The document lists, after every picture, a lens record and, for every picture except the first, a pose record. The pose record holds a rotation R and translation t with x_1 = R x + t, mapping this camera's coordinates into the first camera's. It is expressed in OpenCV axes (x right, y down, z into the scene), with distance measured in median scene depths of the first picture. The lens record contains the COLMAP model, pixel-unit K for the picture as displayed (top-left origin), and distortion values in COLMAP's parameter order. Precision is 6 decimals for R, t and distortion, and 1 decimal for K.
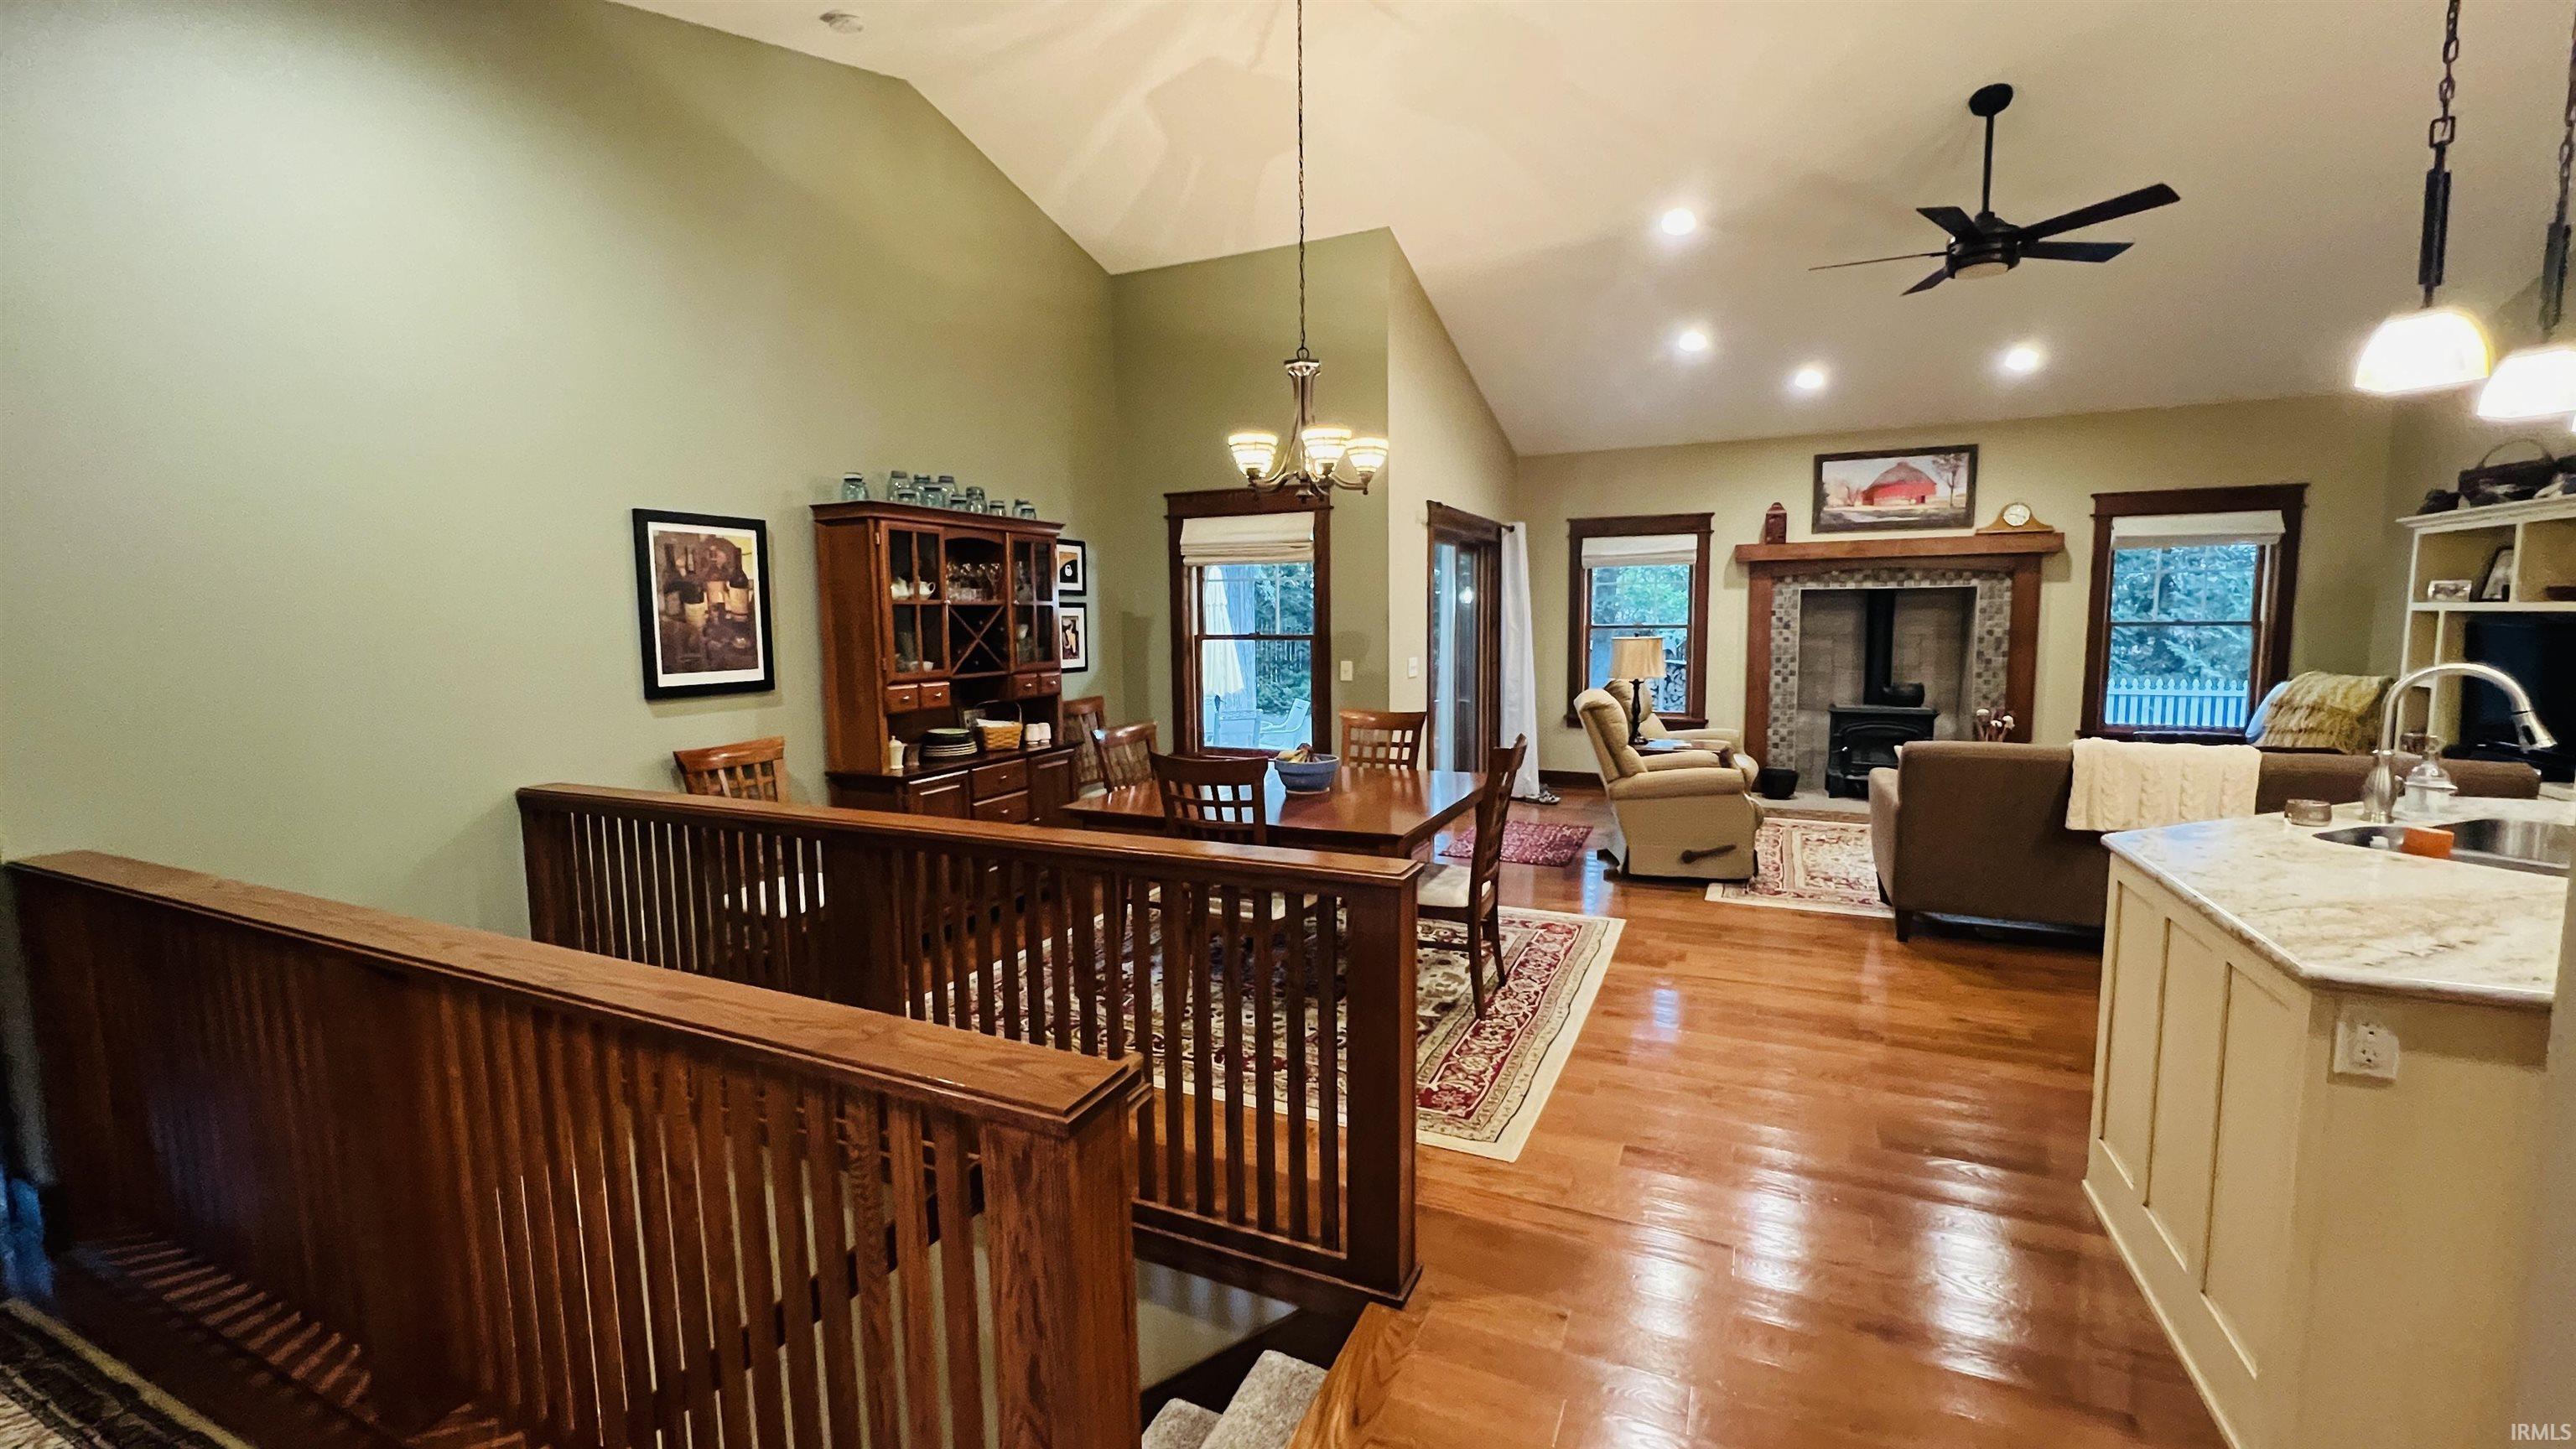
lens RADIAL K [[1031.6, 0, 1282.6], [0, 1031.6, 721.0], [0, 0, 1]] dist [-0.003723, 0.001156]
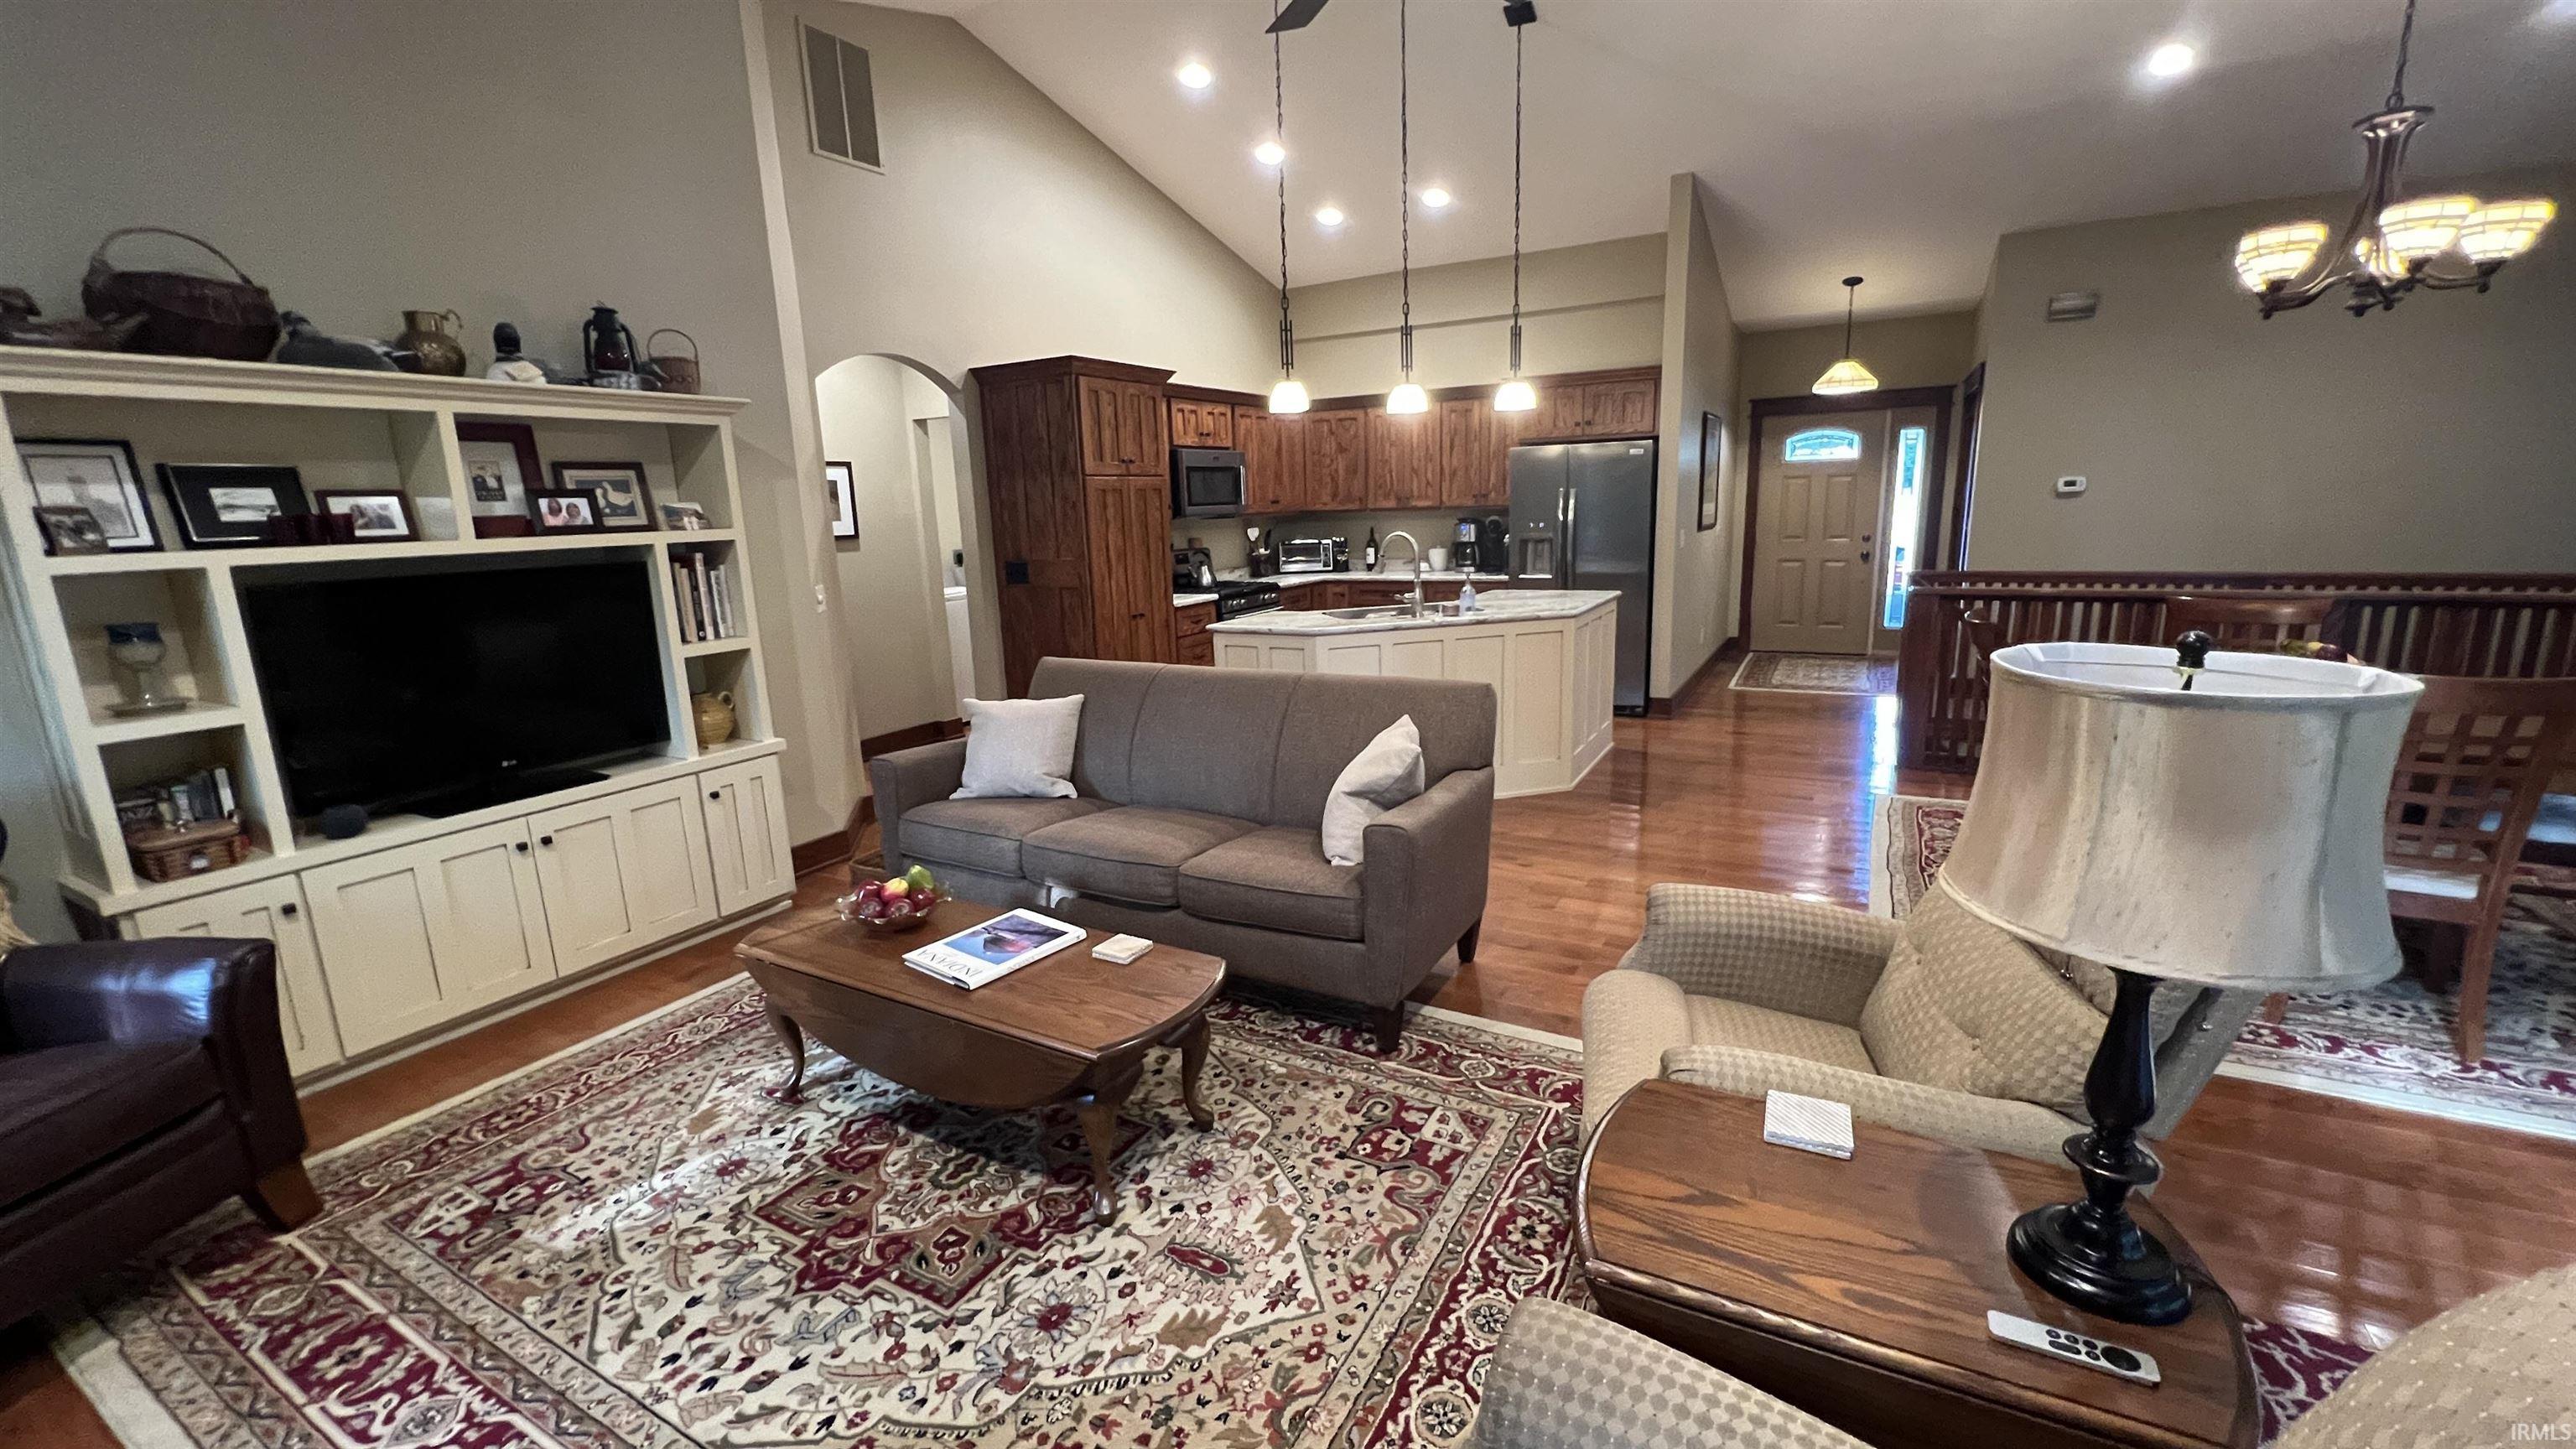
lens RADIAL K [[1031.6, 0, 1279.7], [0, 1031.6, 727.9], [0, 0, 1]] dist [-0.003723, 0.001156]
pose [[-0.995967, 0.029143, 0.084860, 0.502751], [0.054347, 0.948490, 0.312111, -0.137318], [-0.071393, 0.315464, -0.946248, 1.247139]]
